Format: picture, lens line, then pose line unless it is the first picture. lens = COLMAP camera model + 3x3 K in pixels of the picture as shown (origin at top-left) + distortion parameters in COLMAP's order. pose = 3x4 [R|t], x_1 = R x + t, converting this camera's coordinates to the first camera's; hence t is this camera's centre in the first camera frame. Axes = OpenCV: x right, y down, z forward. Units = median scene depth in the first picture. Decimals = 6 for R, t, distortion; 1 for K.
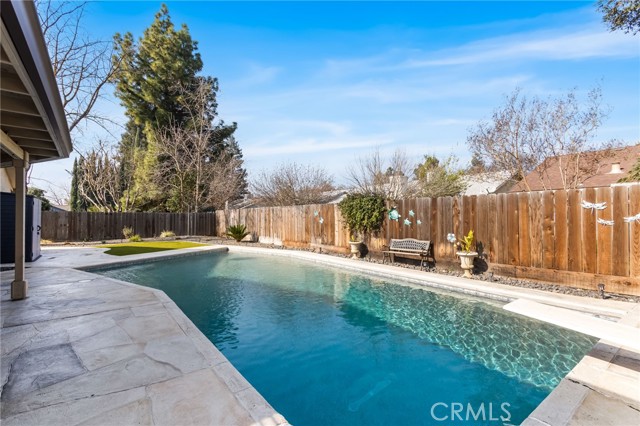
lens RADIAL K [[290.6, 0, 320.0], [0, 290.6, 213.0], [0, 0, 1]] dist [0.002178, 0.000676]
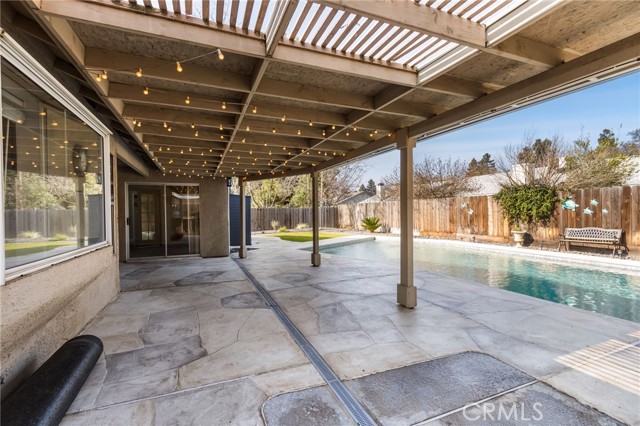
lens RADIAL K [[290.6, 0, 320.0], [0, 290.6, 213.0], [0, 0, 1]] dist [0.002178, 0.000676]
pose [[0.964746, -0.015393, -0.262731, -0.297031], [0.021322, 0.999578, 0.019732, -0.003051], [0.262316, -0.024638, 0.964667, -0.205135]]
